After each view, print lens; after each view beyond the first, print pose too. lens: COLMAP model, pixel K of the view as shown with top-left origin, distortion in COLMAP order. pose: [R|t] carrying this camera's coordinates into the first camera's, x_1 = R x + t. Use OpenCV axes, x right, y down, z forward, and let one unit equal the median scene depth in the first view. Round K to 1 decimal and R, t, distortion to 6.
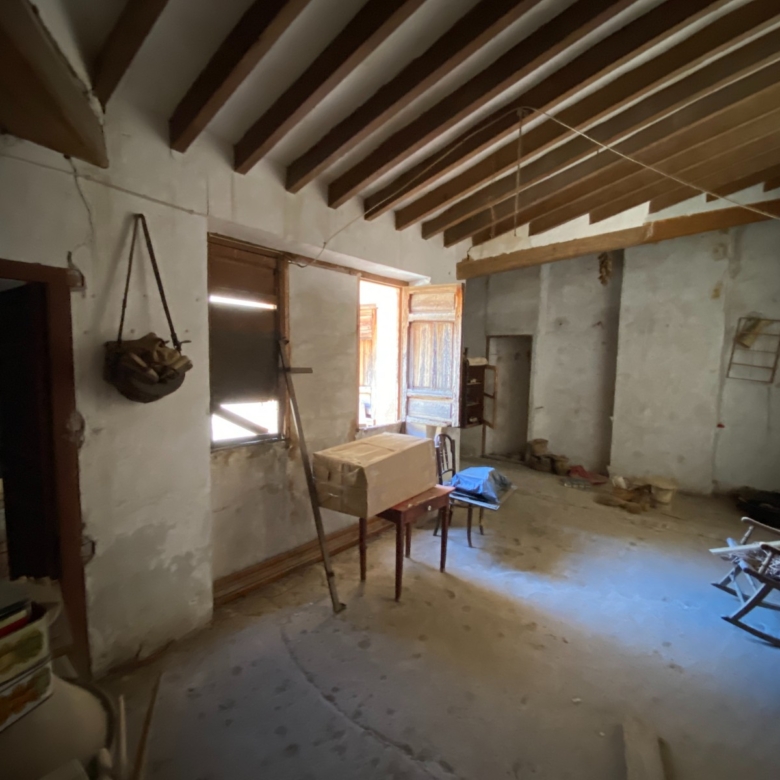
lens RADIAL K [[419.3, 0, 388.7], [0, 419.3, 391.2], [0, 0, 1]] dist [0.025944, -0.028821]
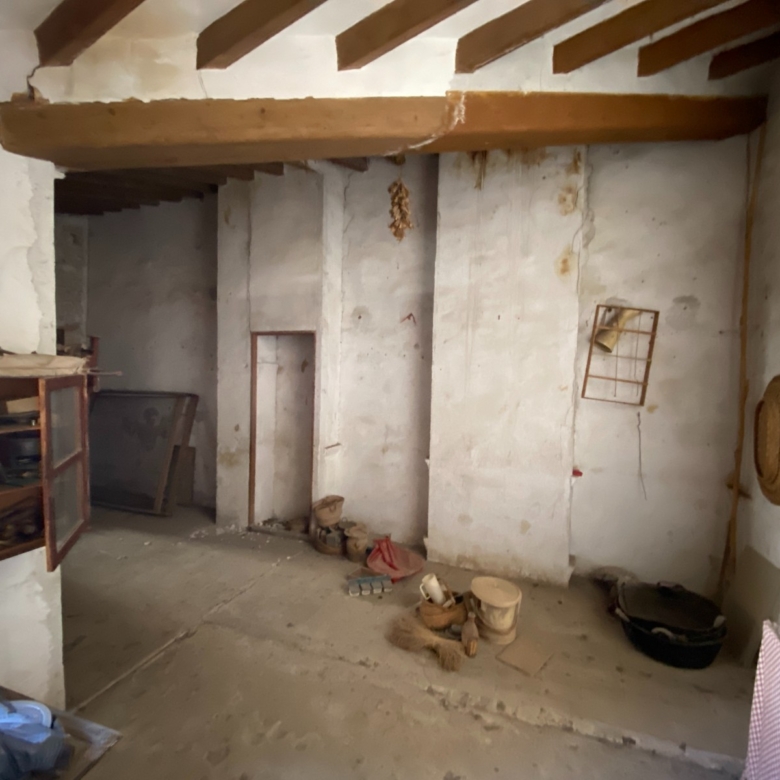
lens RADIAL K [[411.7, 0, 390.0], [0, 411.7, 390.0], [0, 0, 1]] dist [0.038809, -0.026498]
pose [[0.954943, -0.006961, 0.296709, 0.340653], [0.019490, 0.999038, -0.039290, -0.025563], [-0.296150, 0.043303, 0.954159, 0.491570]]
